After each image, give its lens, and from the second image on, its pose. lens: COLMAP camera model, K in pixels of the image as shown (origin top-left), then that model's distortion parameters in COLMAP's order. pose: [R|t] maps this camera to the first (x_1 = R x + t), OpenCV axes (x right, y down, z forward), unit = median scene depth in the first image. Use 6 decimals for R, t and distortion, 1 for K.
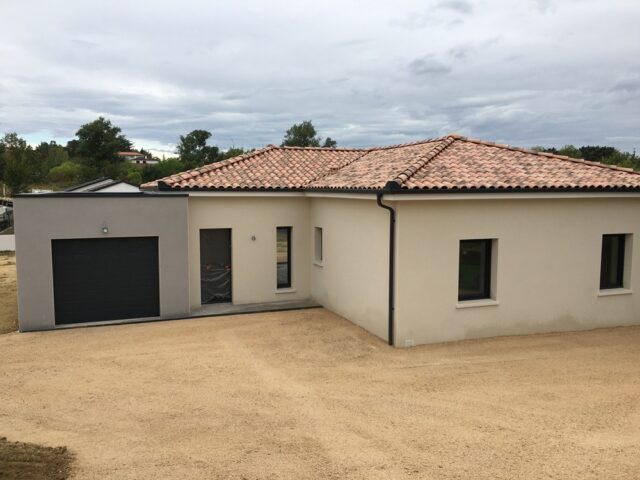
lens RADIAL K [[542.4, 0, 320.0], [0, 542.4, 240.0], [0, 0, 1]] dist [0.078282, -0.131504]
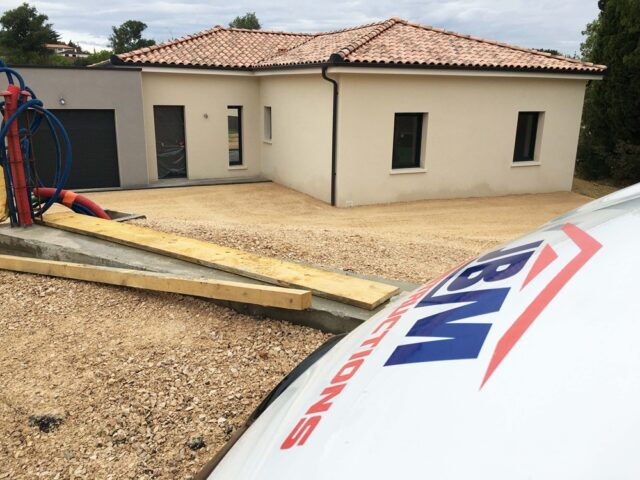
lens RADIAL K [[542.4, 0, 320.0], [0, 542.4, 240.0], [0, 0, 1]] dist [0.078282, -0.131504]
pose [[0.995252, -0.010668, 0.096750, -0.007363], [-0.006154, 0.985091, 0.171923, 0.054752], [-0.097142, -0.171702, 0.980348, -0.110365]]
